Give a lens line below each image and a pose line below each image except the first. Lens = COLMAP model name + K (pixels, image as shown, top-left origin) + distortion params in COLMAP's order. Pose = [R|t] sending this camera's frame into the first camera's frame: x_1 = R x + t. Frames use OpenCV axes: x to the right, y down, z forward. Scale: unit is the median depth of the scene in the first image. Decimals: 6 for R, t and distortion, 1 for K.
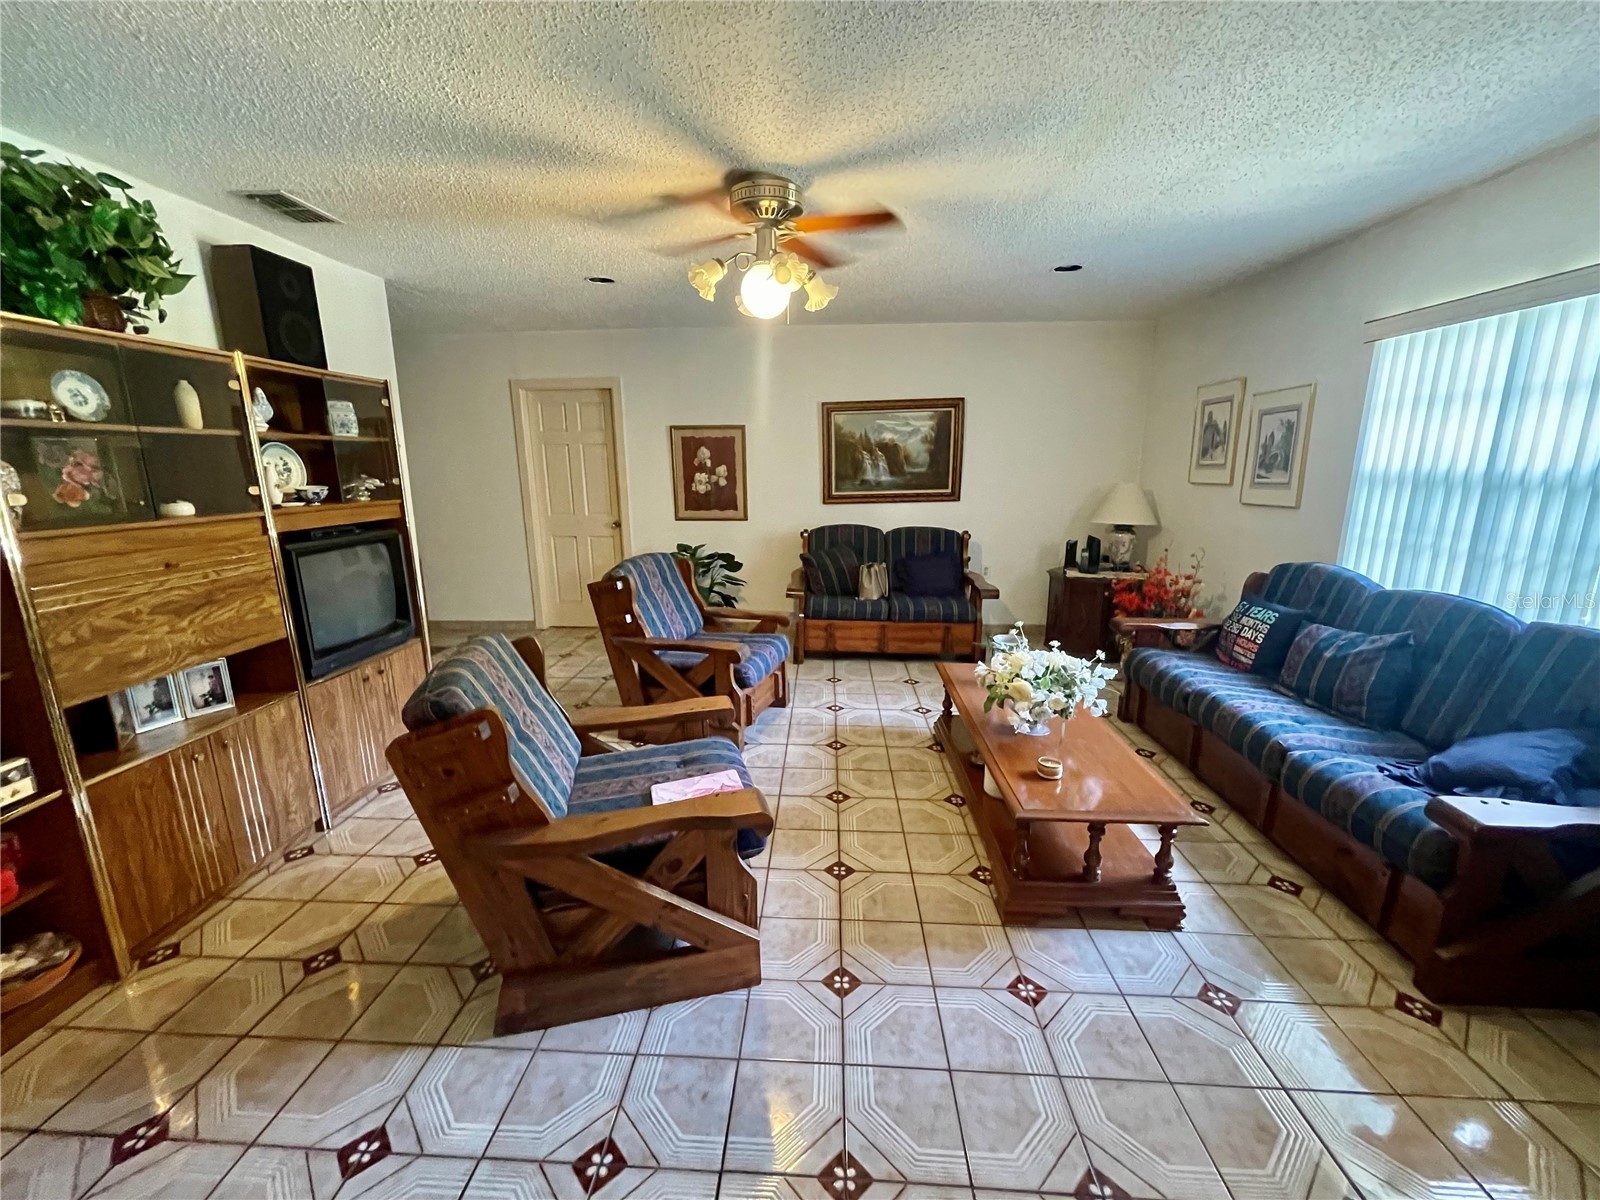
lens RADIAL K [[640.0, 0, 795.3], [0, 640.0, 598.2], [0, 0, 1]] dist [0.000210, 0.002057]
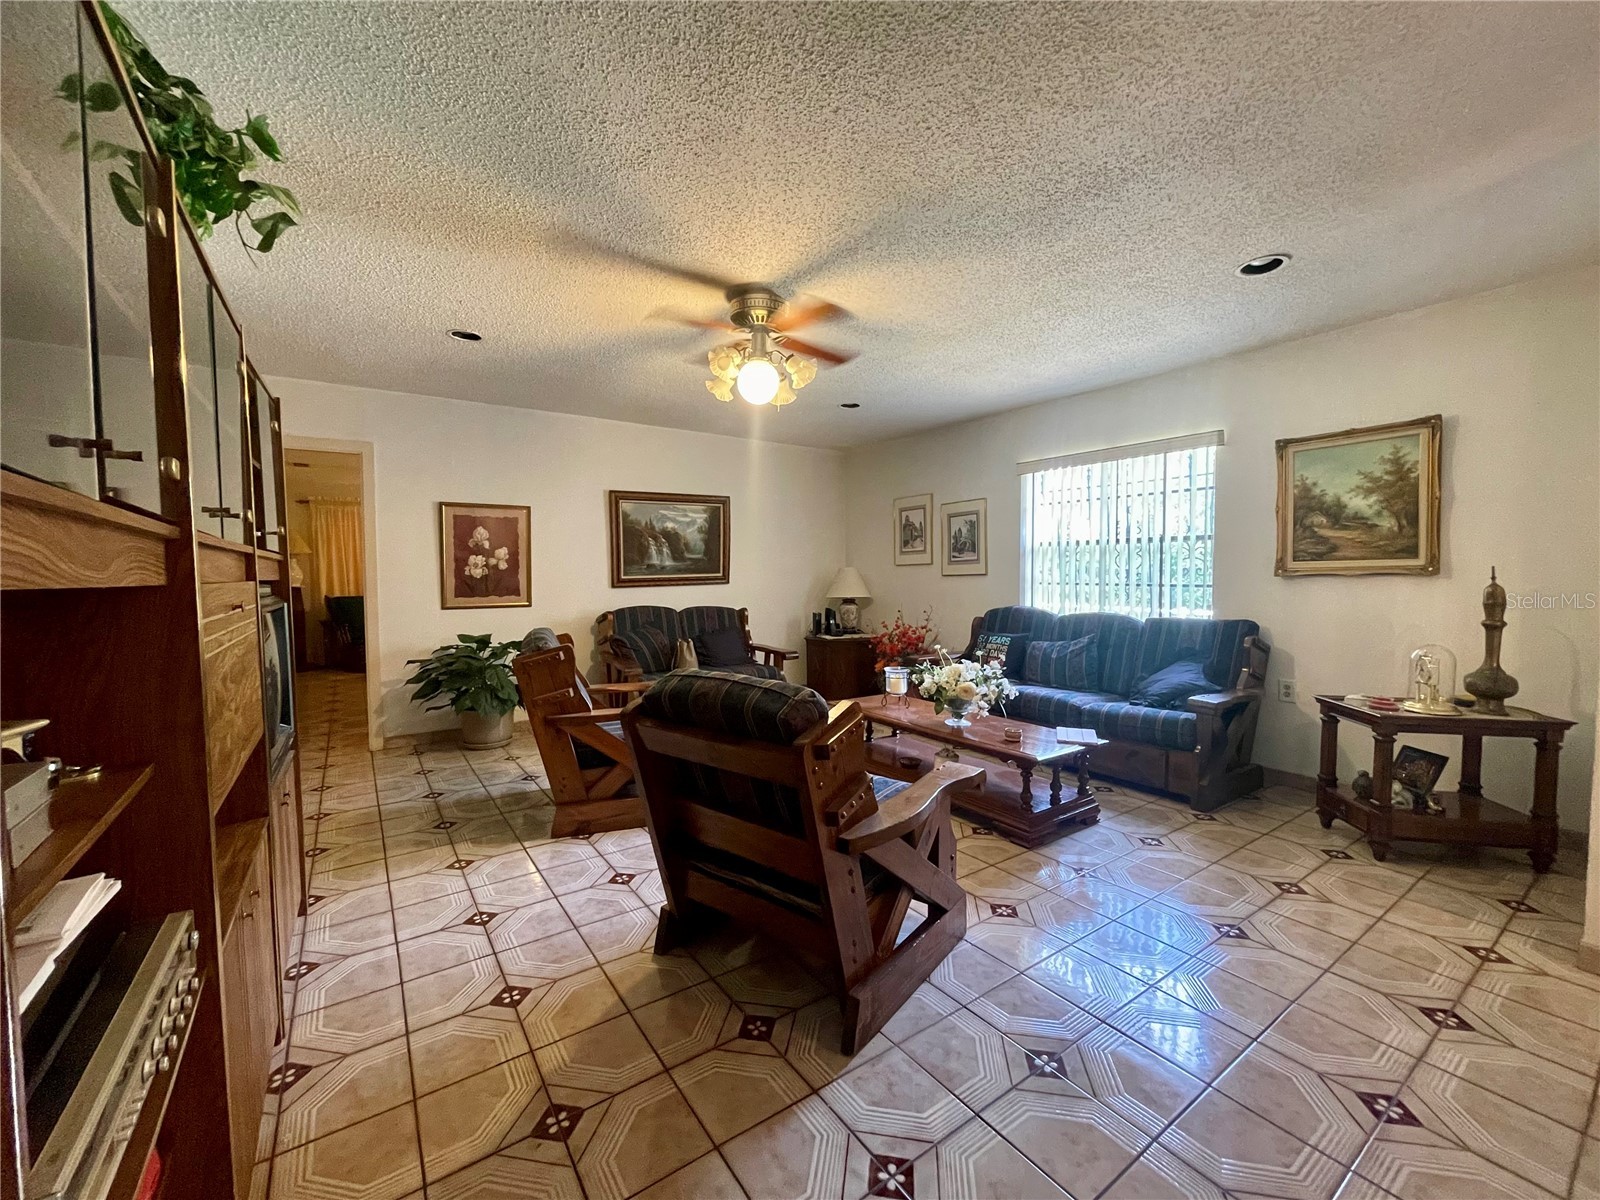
lens RADIAL K [[640.0, 0, 772.1], [0, 640.0, 608.6], [0, 0, 1]] dist [0.000210, 0.002057]
pose [[0.795968, -0.029029, 0.604642, -0.380124], [0.127150, 0.984584, -0.120113, 0.039813], [-0.591834, 0.172487, 0.787388, 0.065129]]
